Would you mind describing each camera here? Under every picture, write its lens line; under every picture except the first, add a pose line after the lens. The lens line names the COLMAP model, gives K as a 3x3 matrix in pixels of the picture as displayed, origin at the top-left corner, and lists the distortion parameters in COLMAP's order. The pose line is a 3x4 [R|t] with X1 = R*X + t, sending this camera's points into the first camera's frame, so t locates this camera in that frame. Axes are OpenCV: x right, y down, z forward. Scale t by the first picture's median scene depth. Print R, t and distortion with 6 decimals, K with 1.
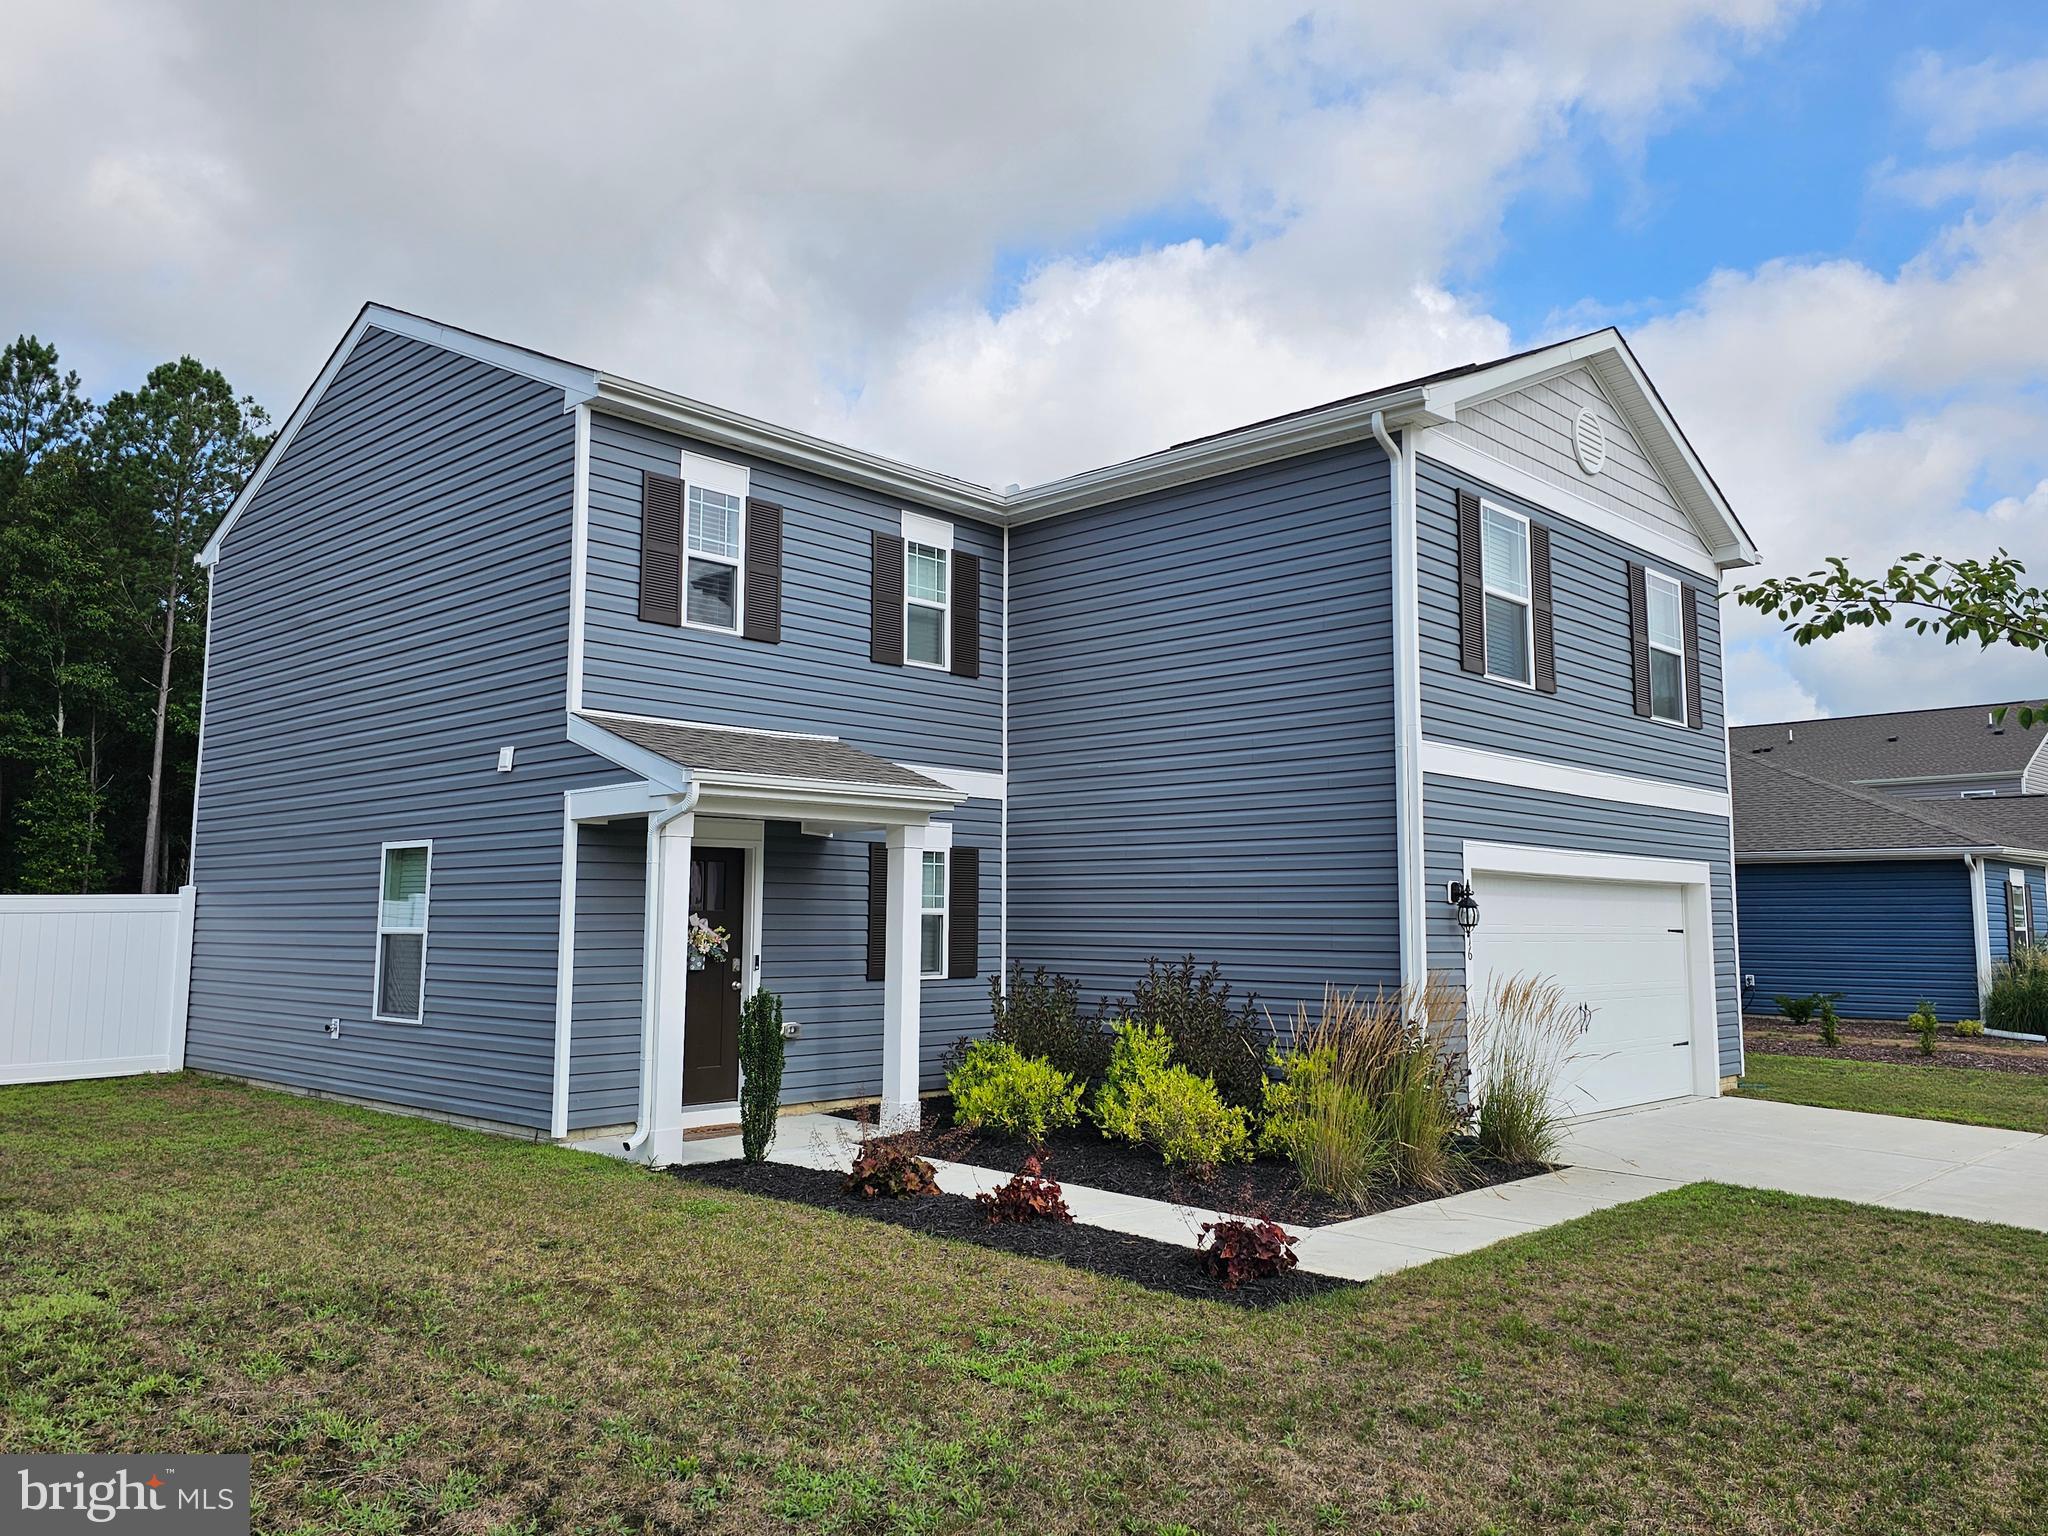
lens RADIAL K [[1541.0, 0, 1023.4], [0, 1541.0, 761.9], [0, 0, 1]] dist [0.029954, -0.006896]
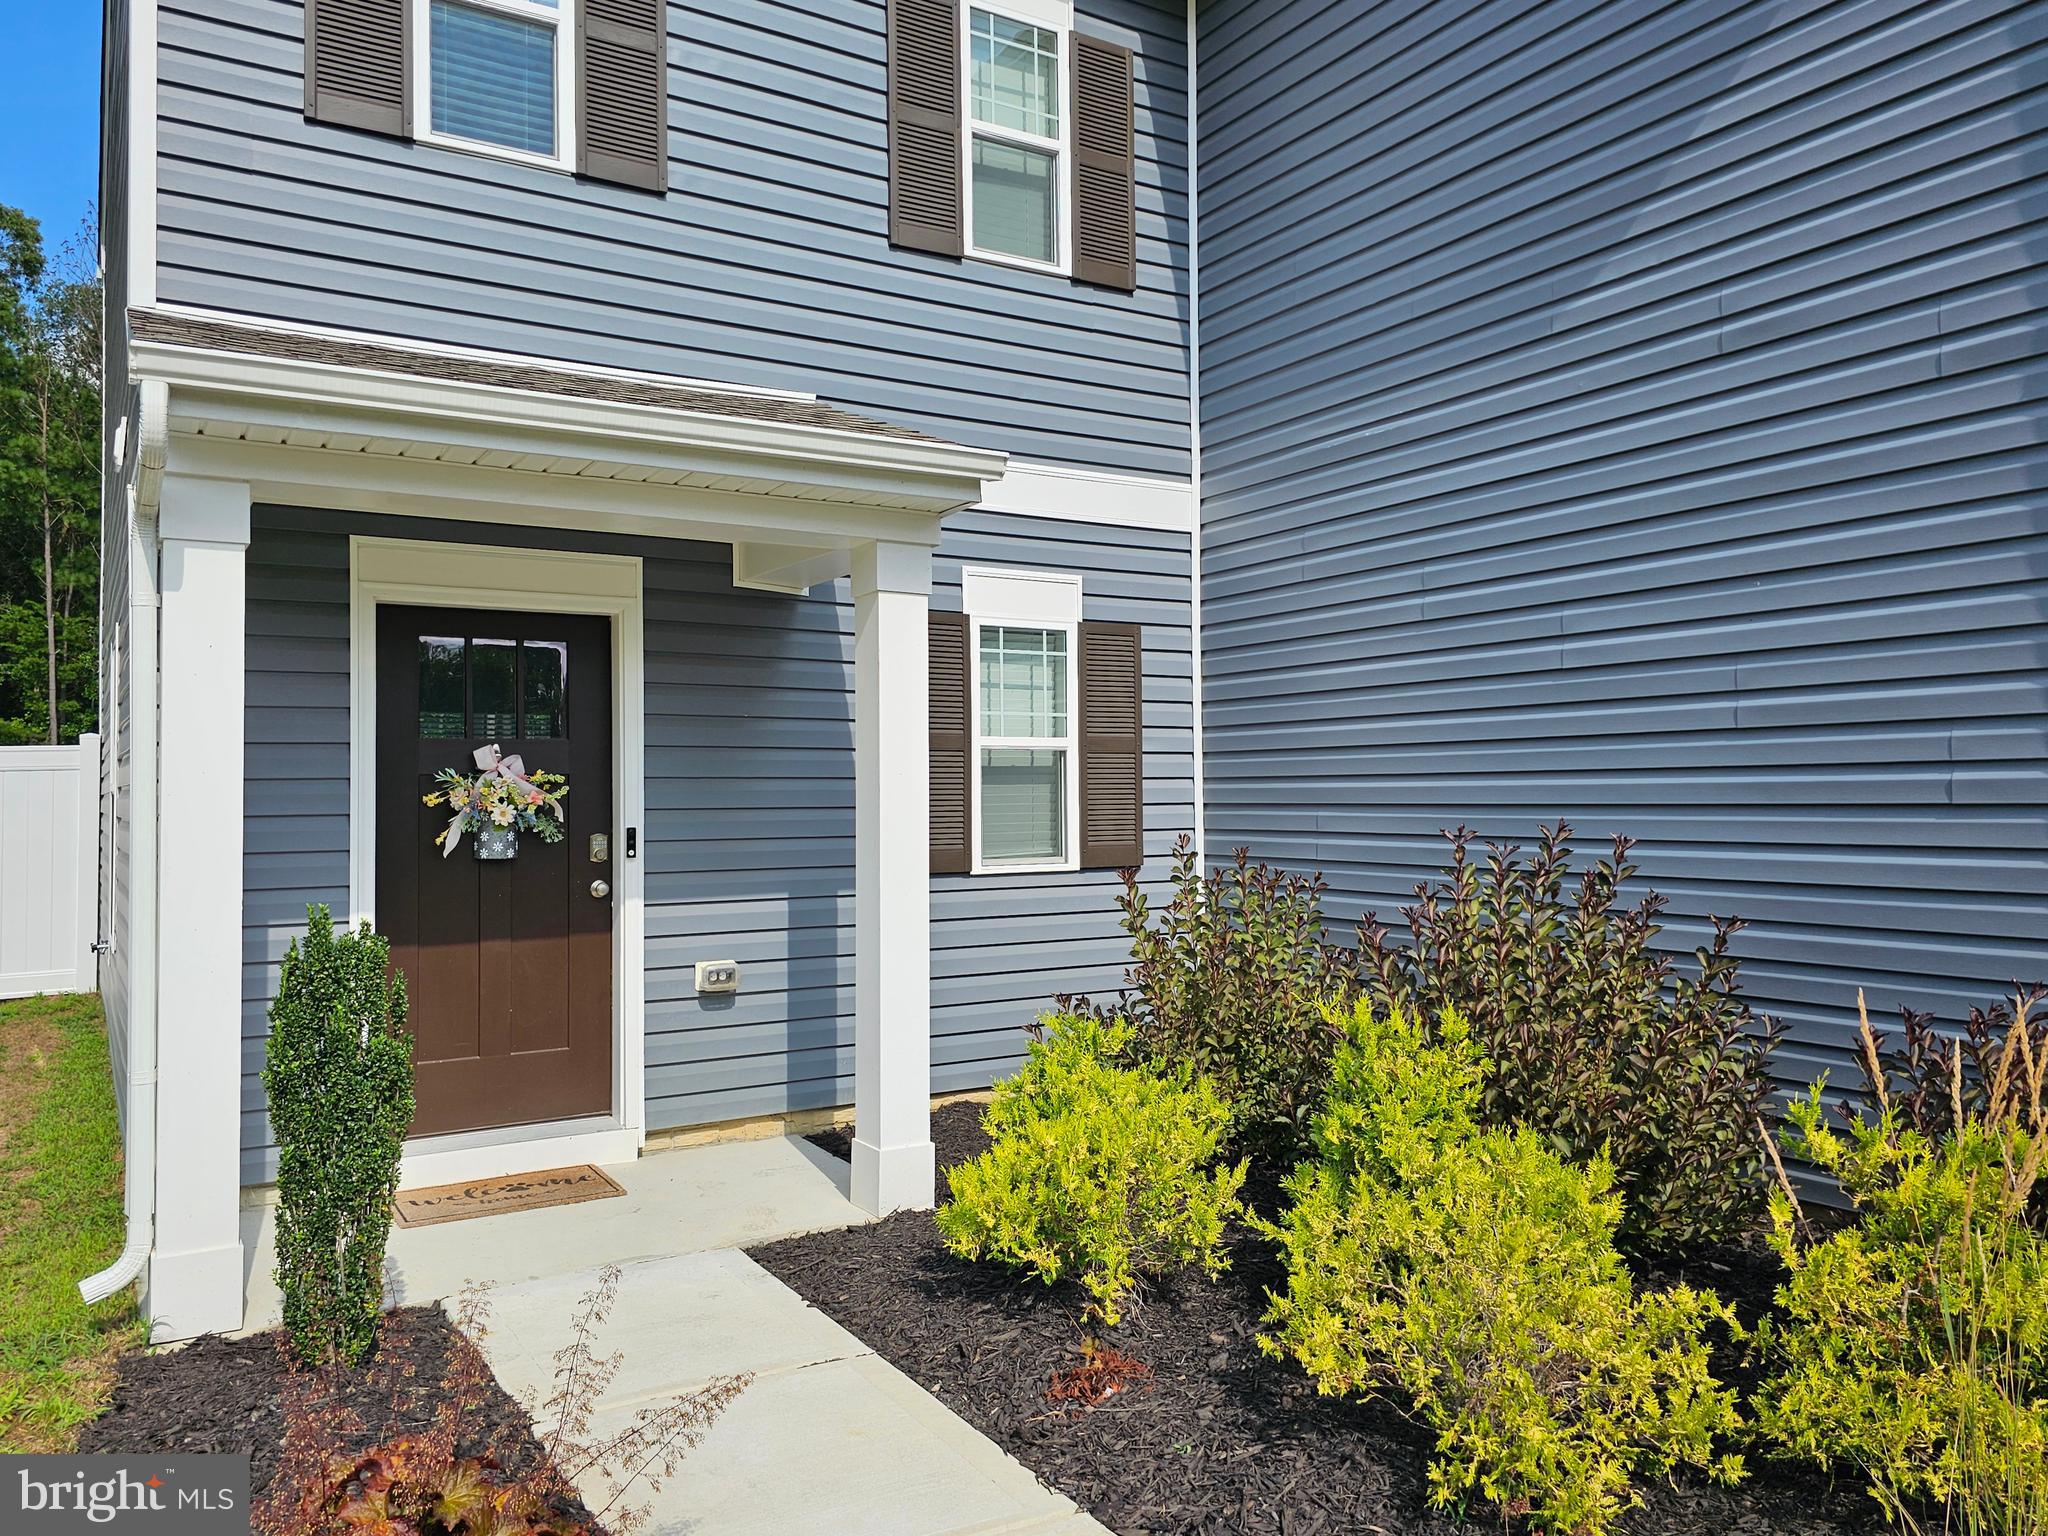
lens RADIAL K [[1541.0, 0, 1022.3], [0, 1541.0, 769.3], [0, 0, 1]] dist [0.029954, -0.006896]
pose [[0.966581, -0.015063, -0.255918, 0.074416], [0.037340, 0.995898, 0.082413, 0.069488], [0.253627, -0.089215, 0.963179, 0.551150]]
